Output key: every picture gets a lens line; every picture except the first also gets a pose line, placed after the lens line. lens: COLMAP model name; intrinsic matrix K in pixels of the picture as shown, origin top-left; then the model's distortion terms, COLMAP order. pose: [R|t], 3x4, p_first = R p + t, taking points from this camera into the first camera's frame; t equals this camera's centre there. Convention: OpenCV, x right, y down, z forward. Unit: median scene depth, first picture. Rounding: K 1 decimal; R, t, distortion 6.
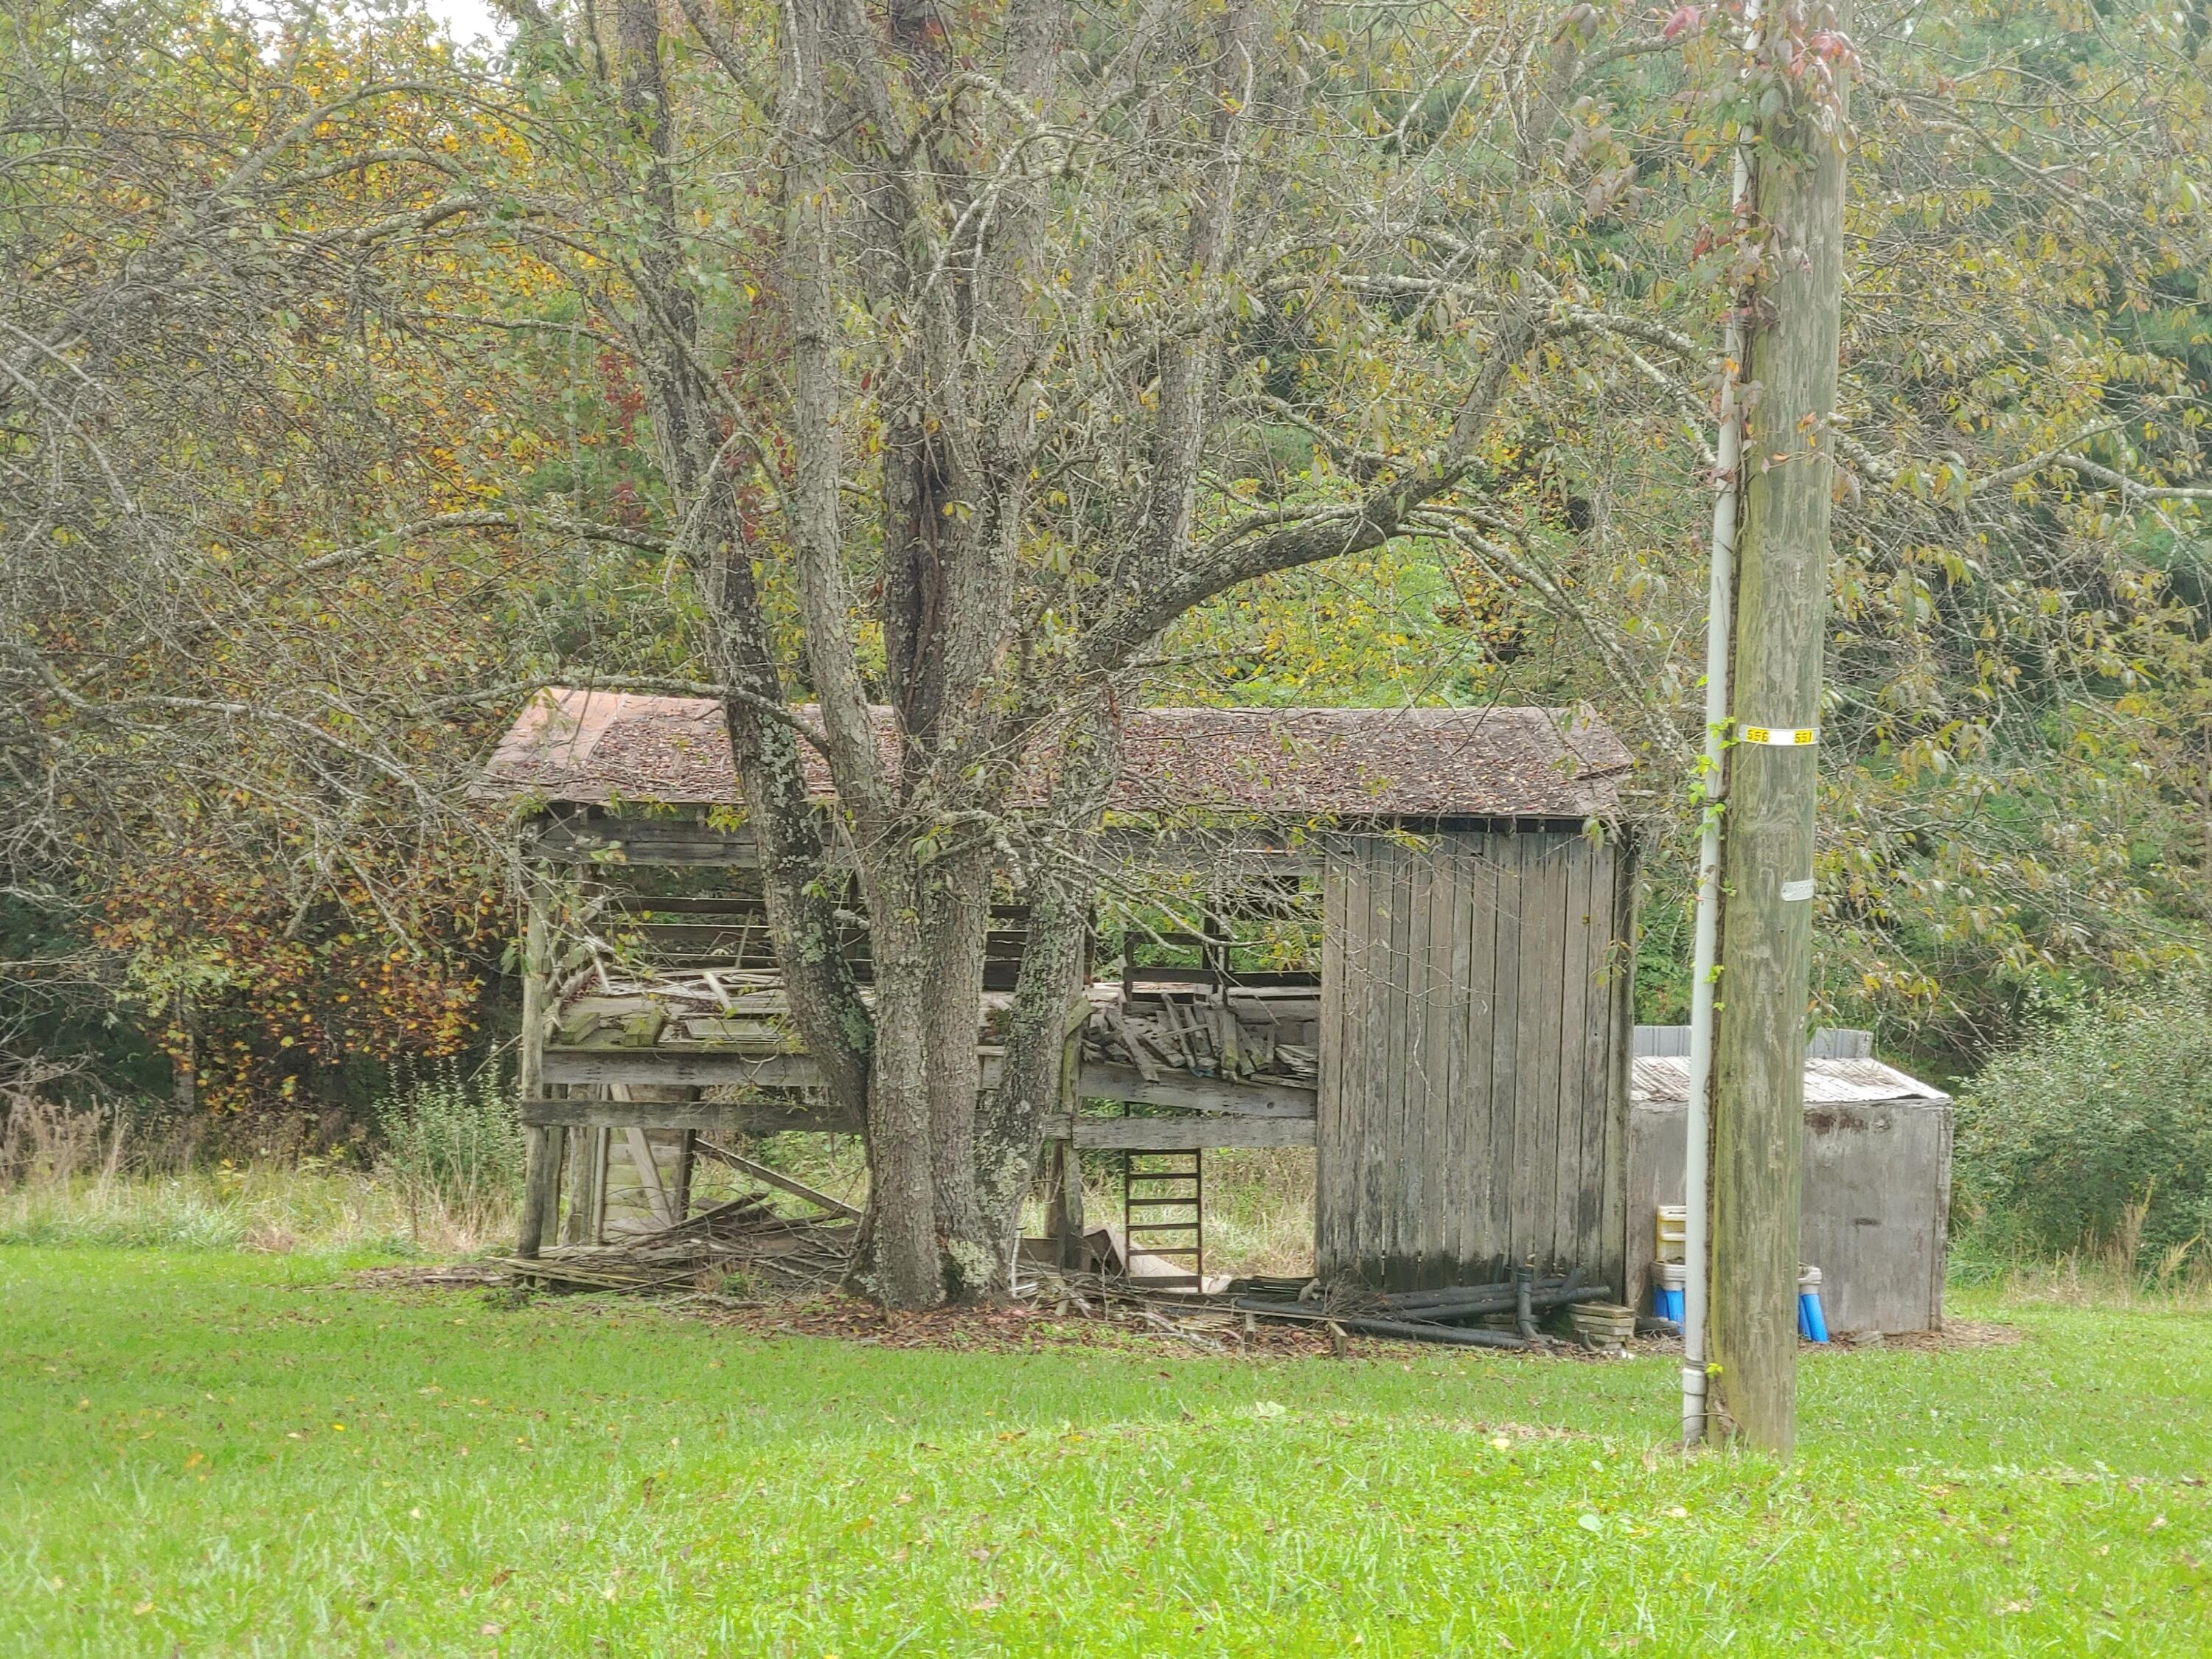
lens RADIAL K [[3680.0, 0, 1106.0], [0, 3680.0, 829.5], [0, 0, 1]] dist [0.455031, -0.002542]
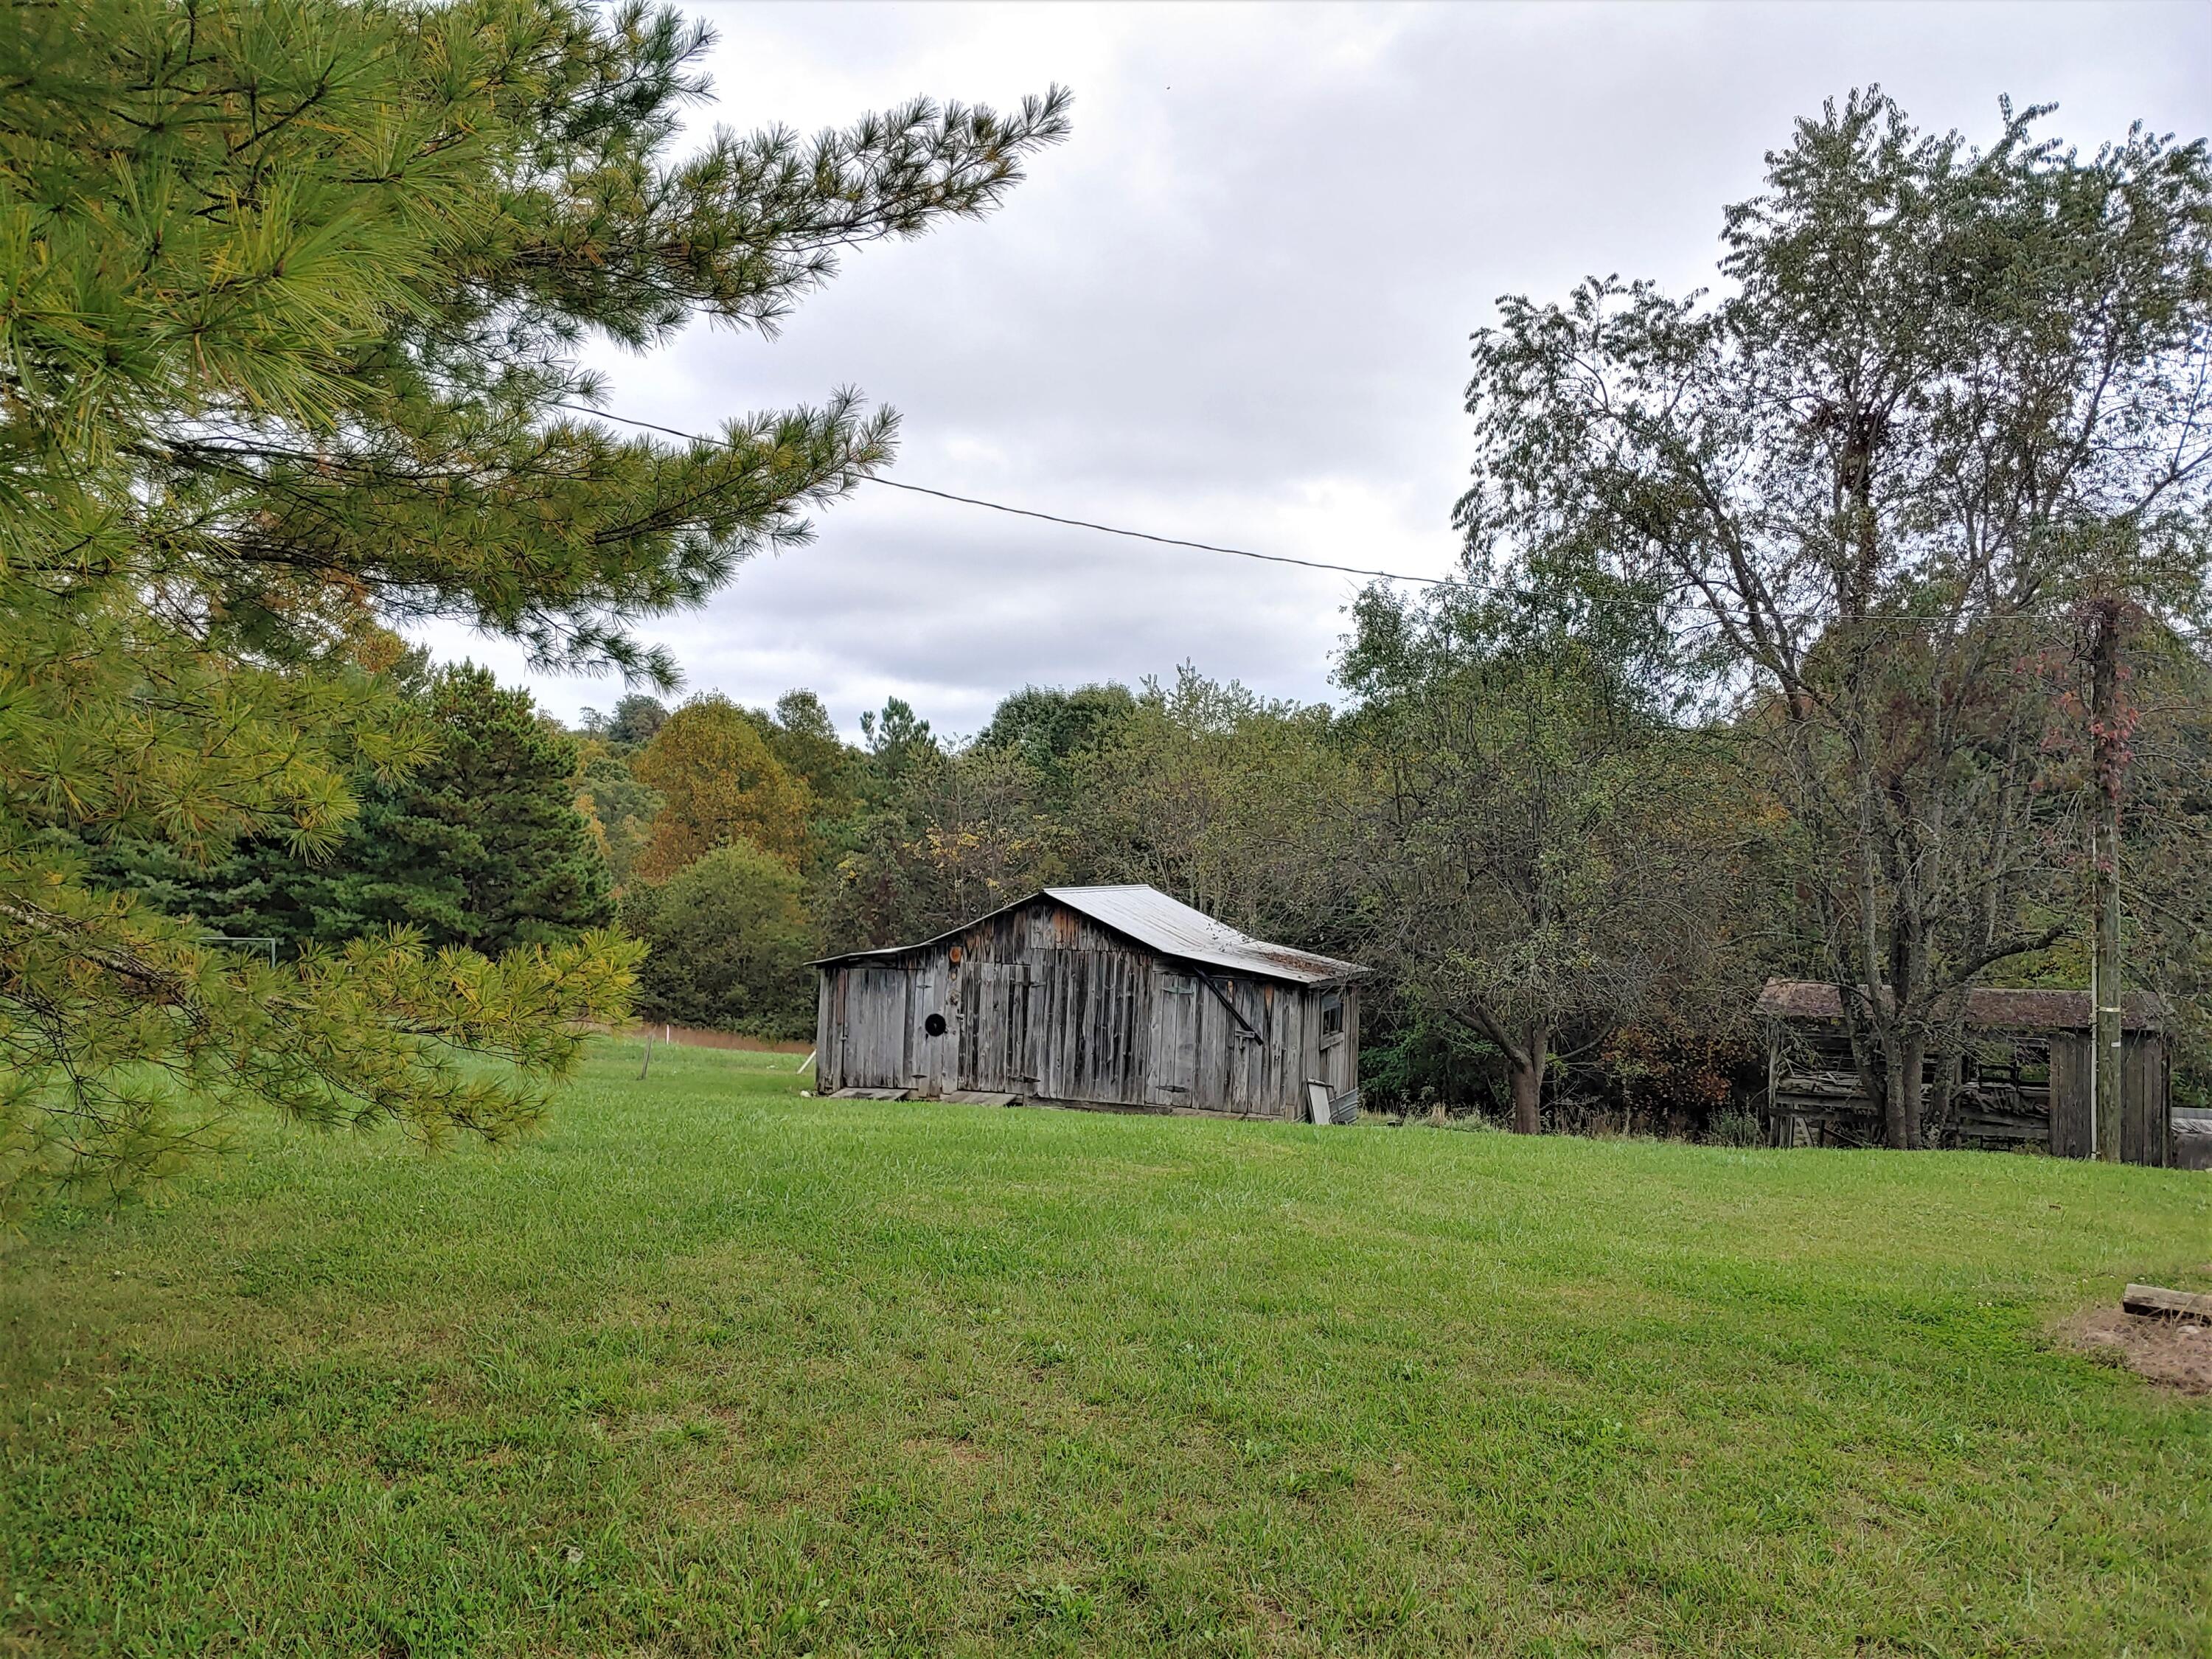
lens RADIAL K [[1743.3, 0, 1106.0], [0, 1743.3, 829.5], [0, 0, 1]] dist [-0.038470, 0.068768]
pose [[0.885081, -0.016403, -0.465148, 0.042713], [-0.034698, 0.994273, -0.101084, 0.005796], [0.464142, 0.105607, 0.879443, -0.690880]]
